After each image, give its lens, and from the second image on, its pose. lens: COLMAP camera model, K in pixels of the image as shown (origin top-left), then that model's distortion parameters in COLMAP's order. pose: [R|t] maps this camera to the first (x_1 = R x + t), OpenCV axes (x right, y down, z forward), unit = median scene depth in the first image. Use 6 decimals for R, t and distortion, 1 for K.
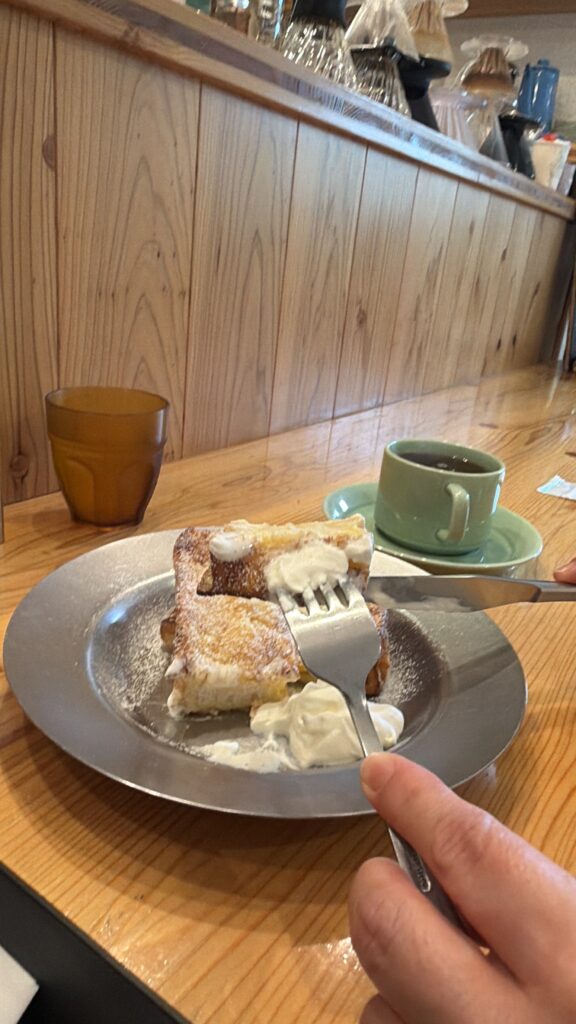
lens RADIAL K [[712.6, 0, 288.0], [0, 712.6, 512.0], [0, 0, 1]] dist [0.025686, 0.001201]
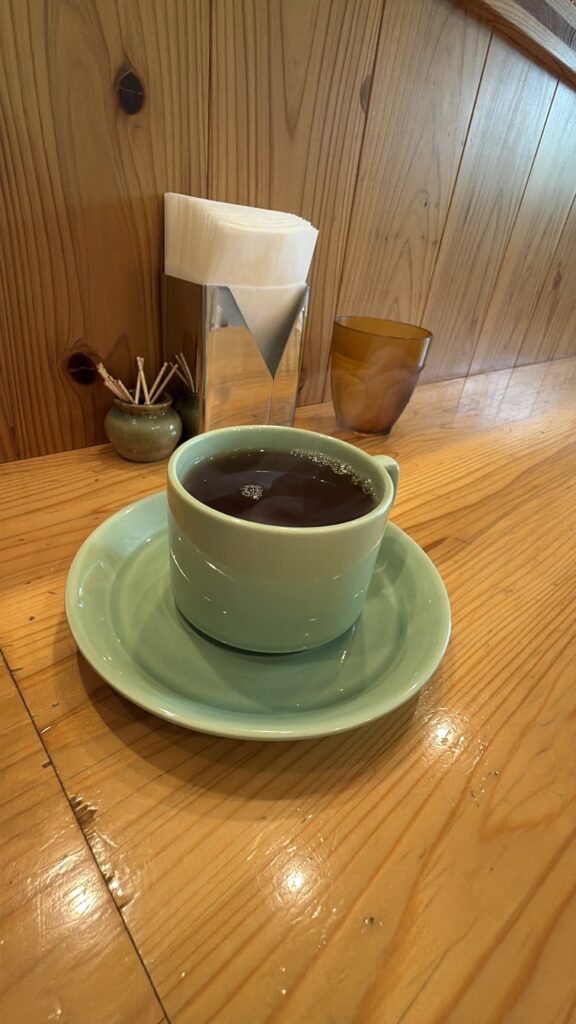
lens RADIAL K [[479.1, 0, 288.0], [0, 479.1, 512.0], [0, 0, 1]] dist [0.010043, -0.000509]
pose [[0.967480, 0.132542, -0.215439, -0.161260], [-0.098384, 0.981837, 0.162227, 0.028220], [0.233028, -0.135756, 0.962948, 0.122632]]
